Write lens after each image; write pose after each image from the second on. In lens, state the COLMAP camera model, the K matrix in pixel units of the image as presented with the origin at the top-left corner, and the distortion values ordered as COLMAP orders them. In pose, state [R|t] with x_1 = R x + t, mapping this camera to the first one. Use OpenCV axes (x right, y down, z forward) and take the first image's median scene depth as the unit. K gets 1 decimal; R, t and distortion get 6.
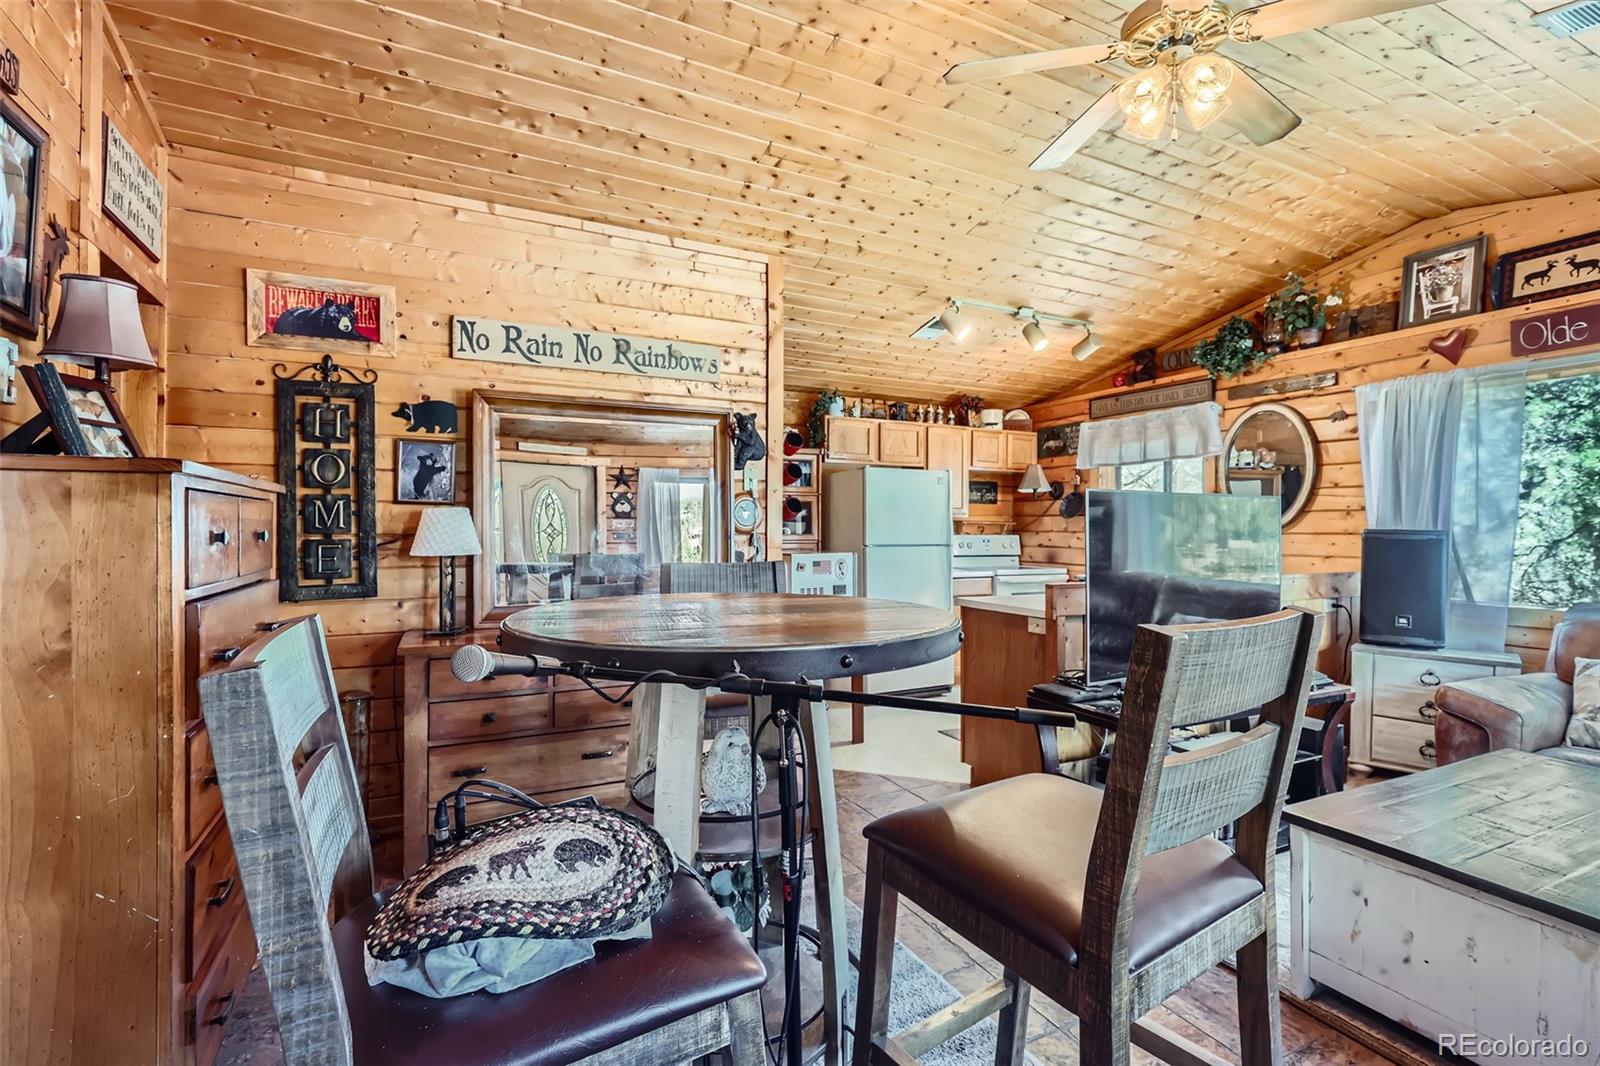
lens RADIAL K [[735.4, 0, 798.8], [0, 735.4, 526.0], [0, 0, 1]] dist [0.003381, -0.001456]
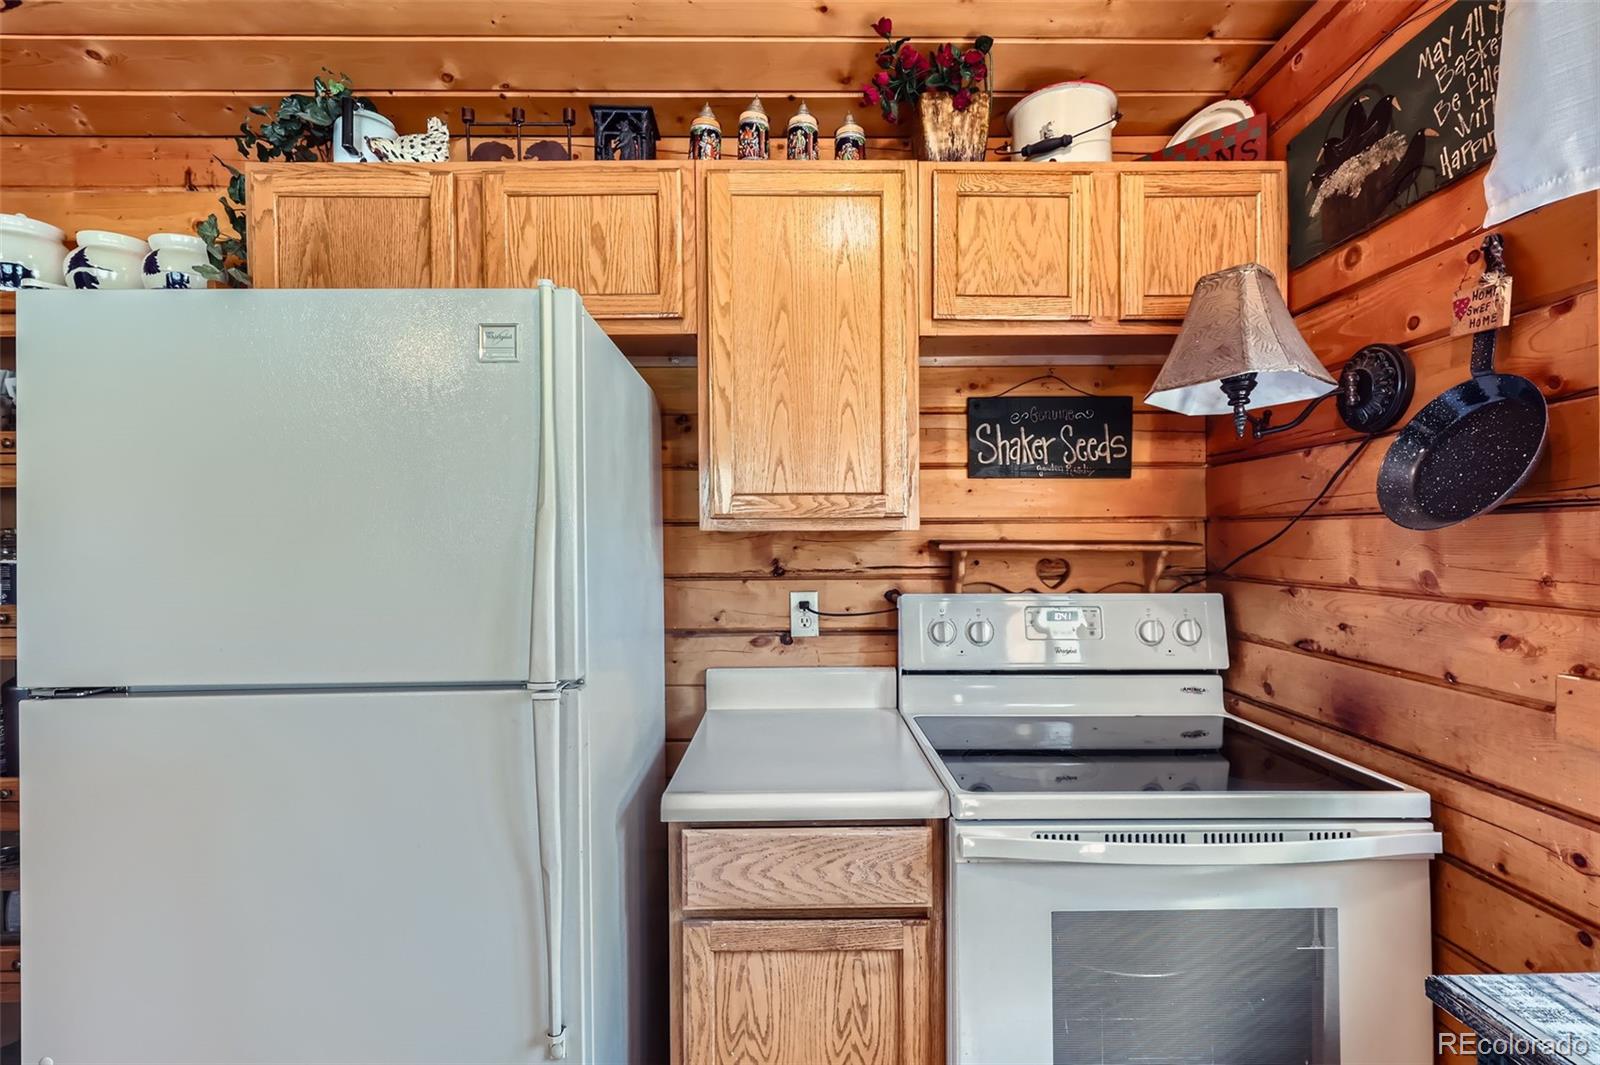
lens RADIAL K [[732.5, 0, 803.9], [0, 732.5, 541.5], [0, 0, 1]] dist [0.001758, -0.000378]
pose [[0.898004, -0.007143, -0.439929, 0.412156], [0.010671, 0.999928, 0.005547, -0.012661], [0.439857, -0.009676, 0.898016, 1.034714]]
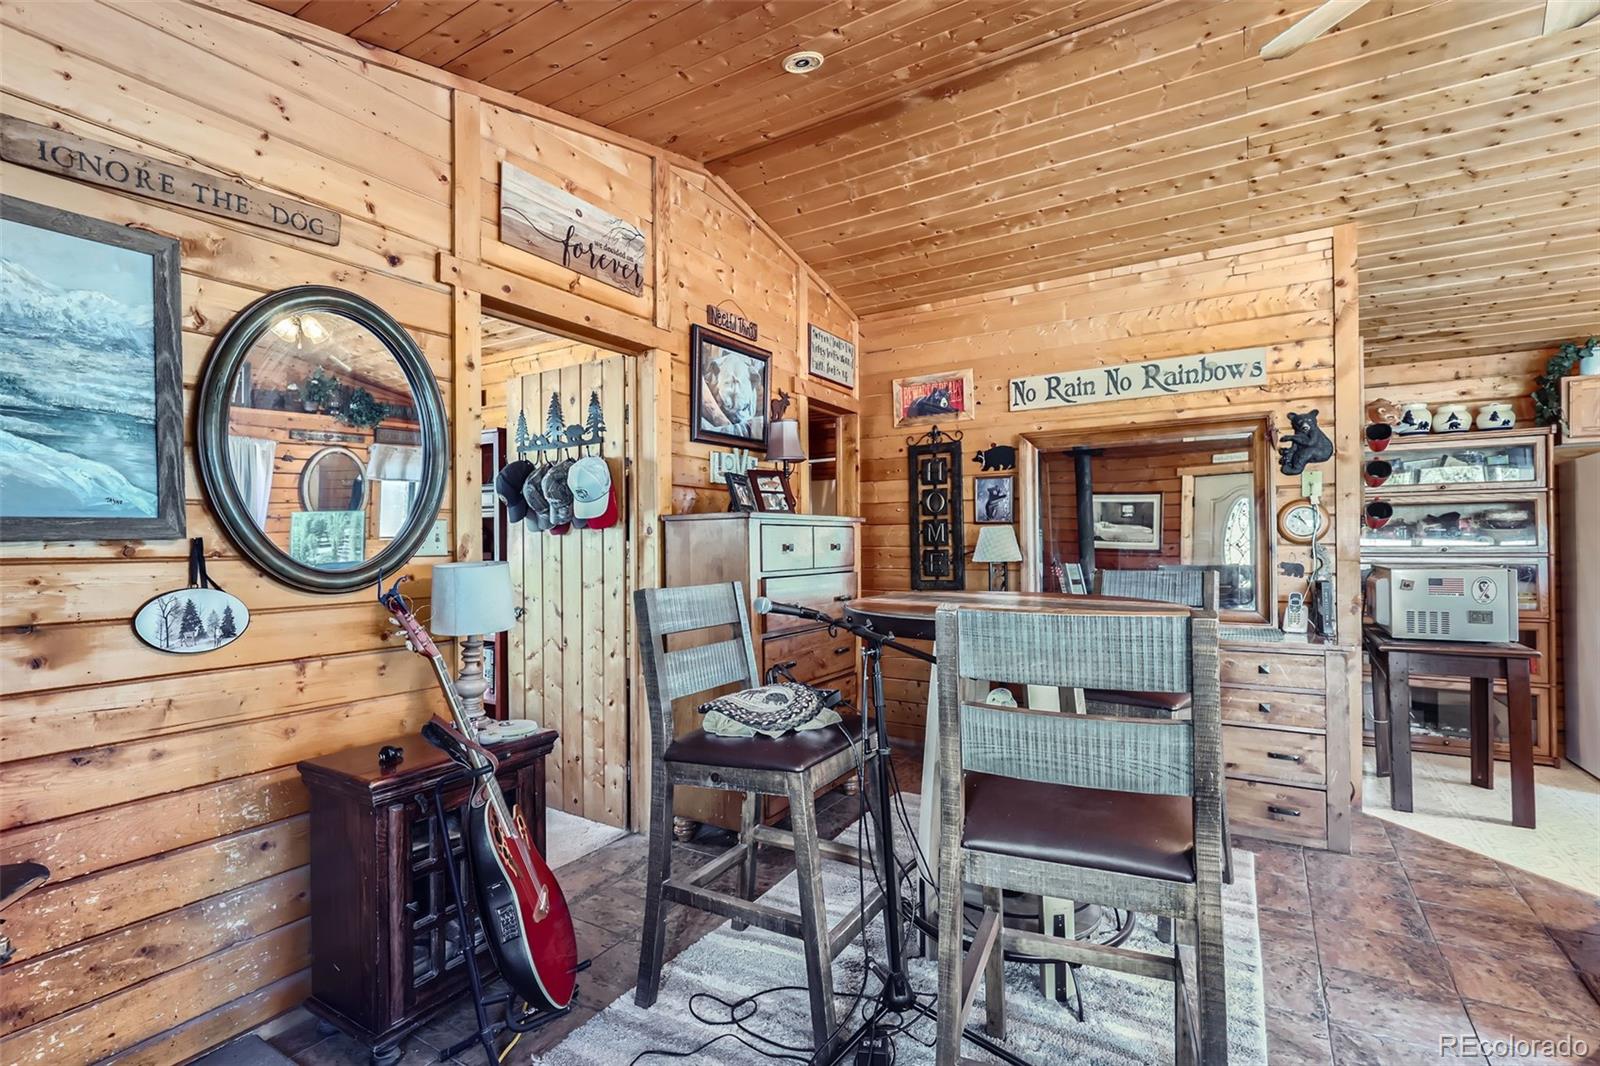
lens RADIAL K [[730.8, 0, 796.4], [0, 730.8, 542.5], [0, 0, 1]] dist [-0.000888, -0.000848]
pose [[0.519289, -0.008364, -0.854558, 0.308519], [0.011657, 0.999928, -0.002704, 0.002714], [0.854519, -0.008558, 0.519350, -0.002816]]
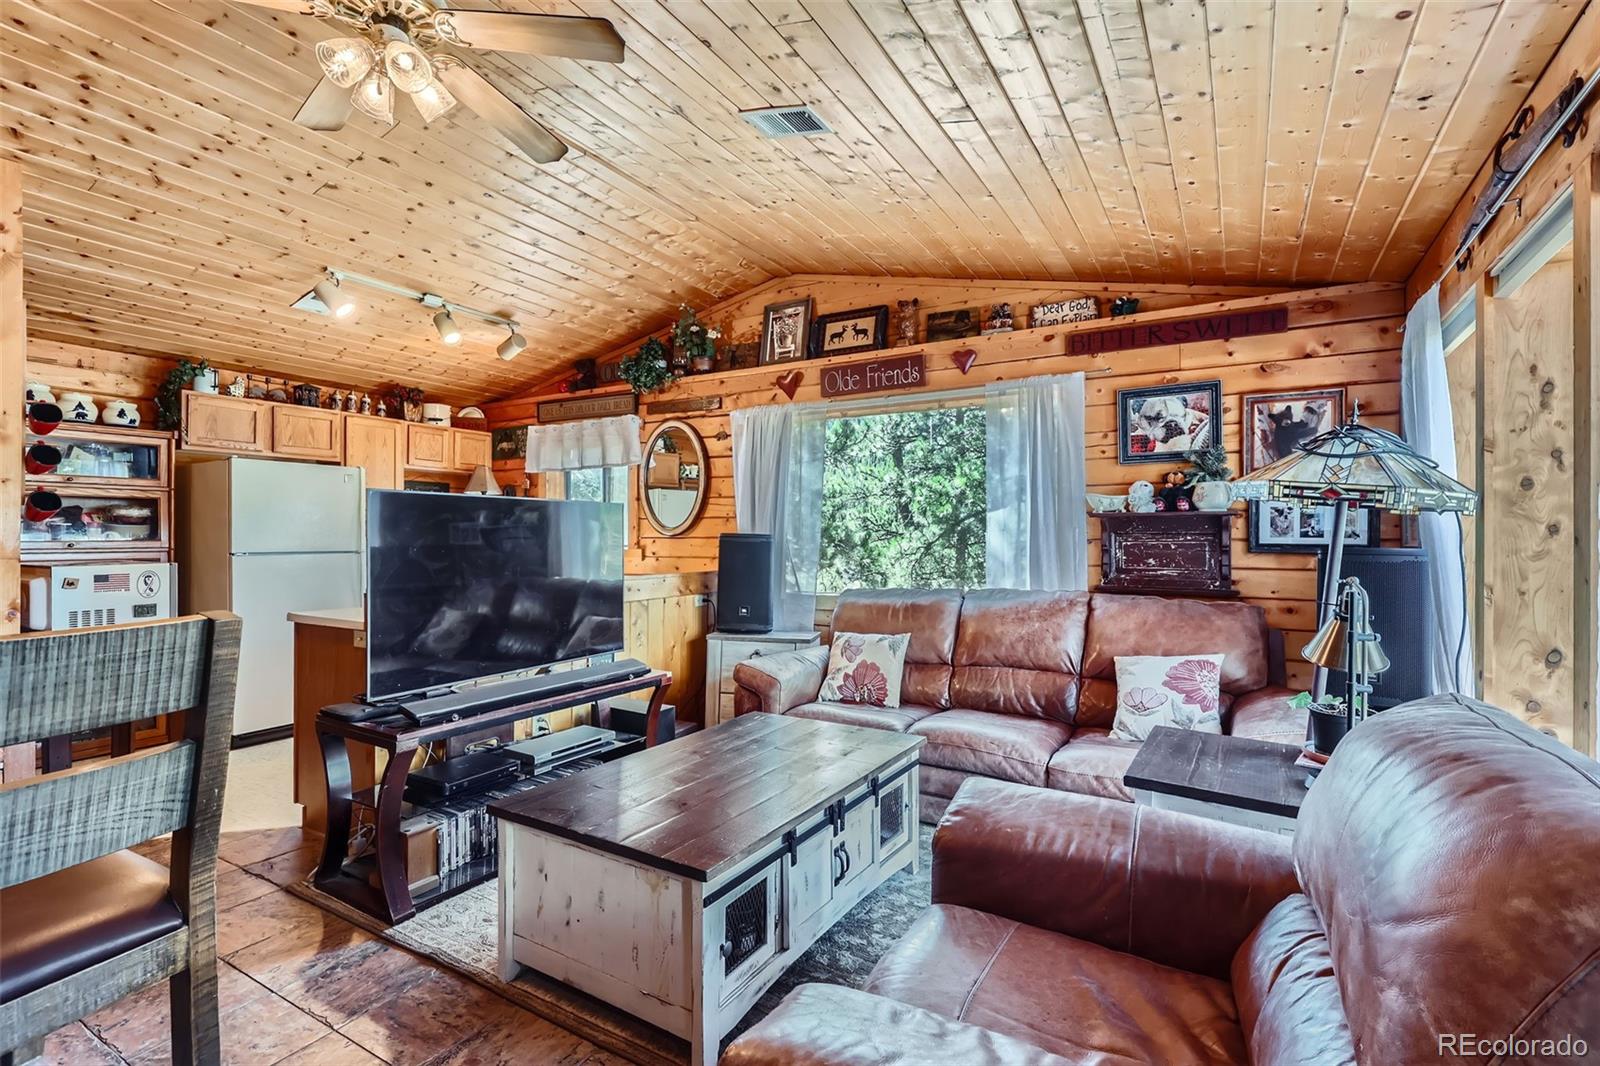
lens RADIAL K [[746.7, 0, 799.5], [0, 746.7, 534.7], [0, 0, 1]] dist [0.003594, -0.000504]
pose [[0.841139, -0.000137, 0.540819, 0.193960], [-0.001780, 0.999994, 0.003022, 0.002218], [-0.540816, -0.003505, 0.841134, -0.046820]]
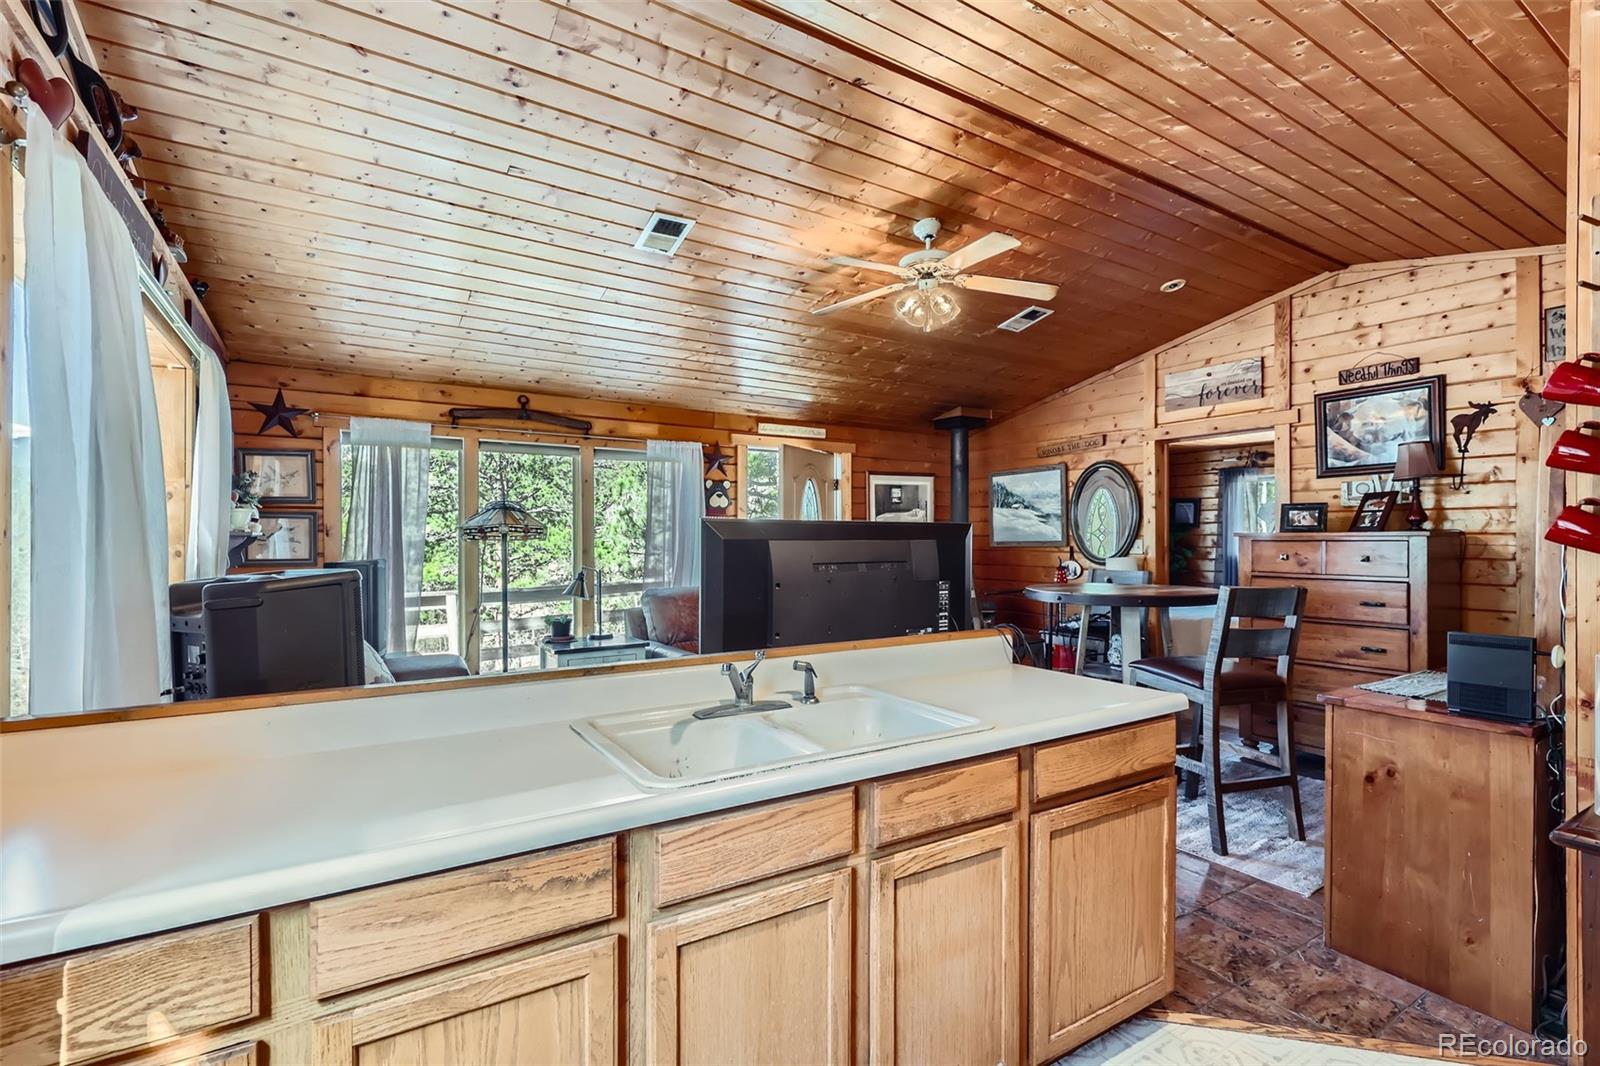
lens RADIAL K [[737.1, 0, 801.9], [0, 737.1, 535.9], [0, 0, 1]] dist [0.003730, -0.000046]
pose [[-0.994892, -0.004518, -0.100847, 0.442418], [-0.003884, 0.999971, -0.006490, -0.012644], [0.100873, -0.006065, -0.994881, 1.216825]]
